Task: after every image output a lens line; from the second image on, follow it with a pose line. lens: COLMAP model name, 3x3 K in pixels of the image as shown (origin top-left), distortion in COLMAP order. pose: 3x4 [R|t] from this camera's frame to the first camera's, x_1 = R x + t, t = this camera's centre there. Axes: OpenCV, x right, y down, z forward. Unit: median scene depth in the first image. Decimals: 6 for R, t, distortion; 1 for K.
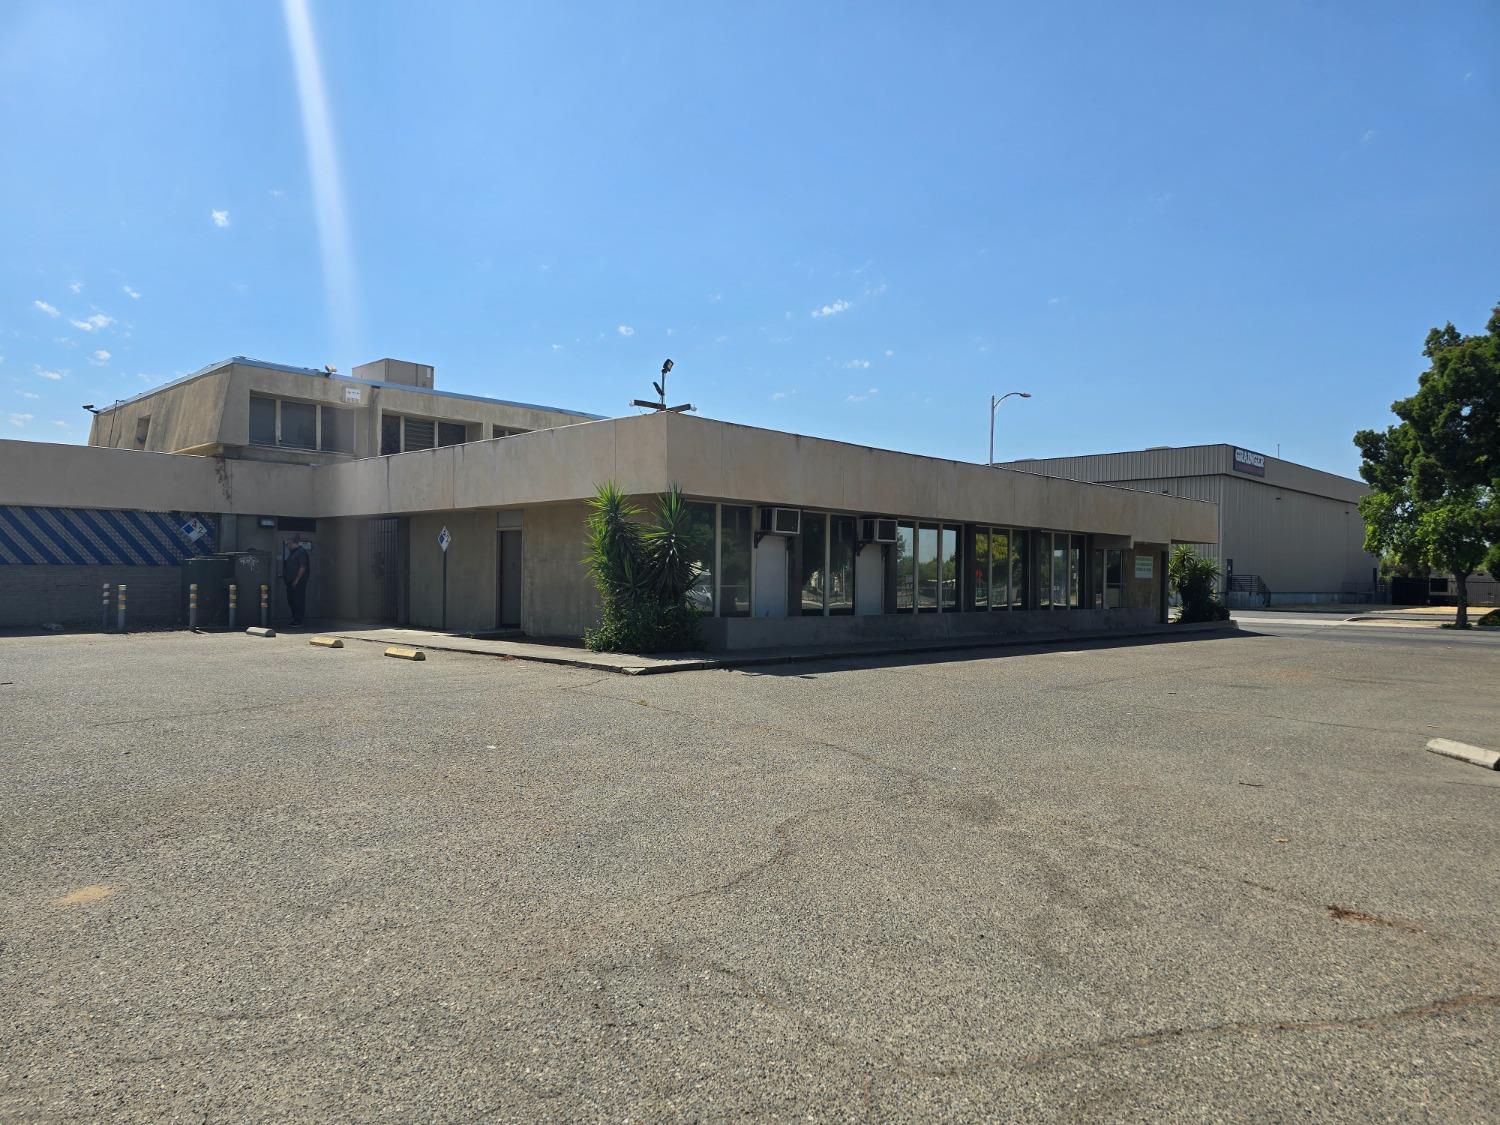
lens RADIAL K [[999.7, 0, 753.0], [0, 999.7, 572.8], [0, 0, 1]] dist [0.052688, -0.050972]
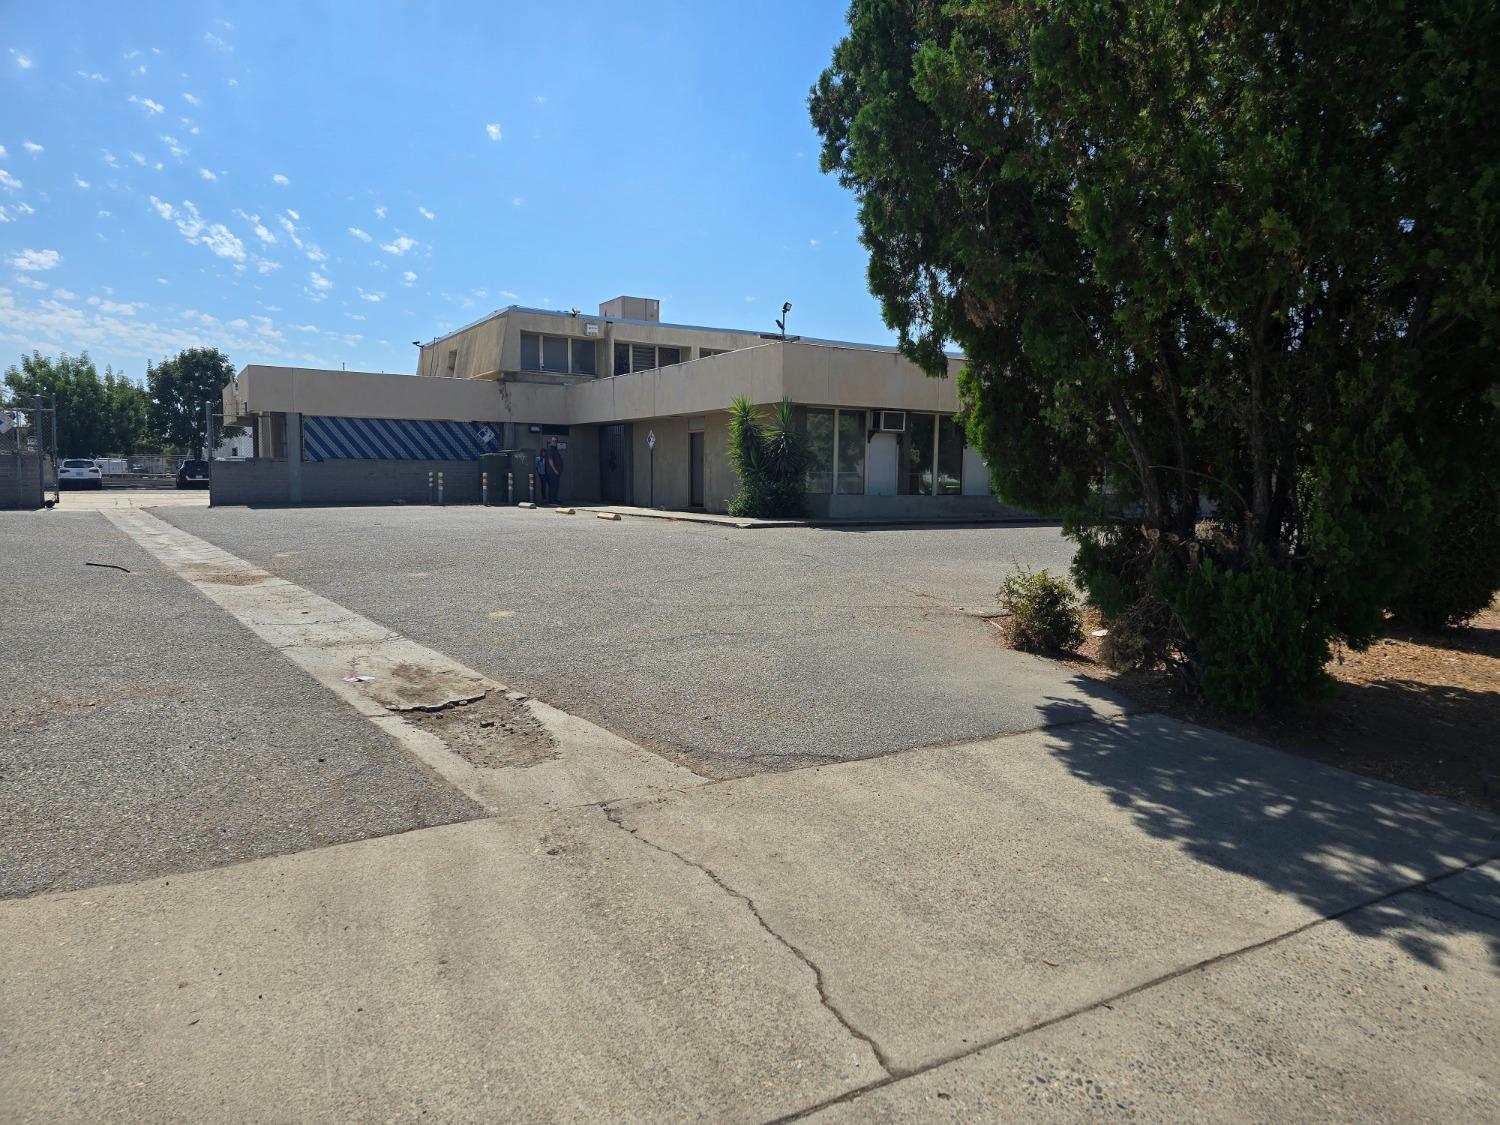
lens RADIAL K [[998.5, 0, 760.7], [0, 998.5, 569.8], [0, 0, 1]] dist [0.061694, -0.056947]
pose [[0.966650, 0.022567, -0.255106, 0.175041], [0.000848, 0.995823, 0.091303, 0.017638], [0.256101, -0.088474, 0.962593, -0.257347]]
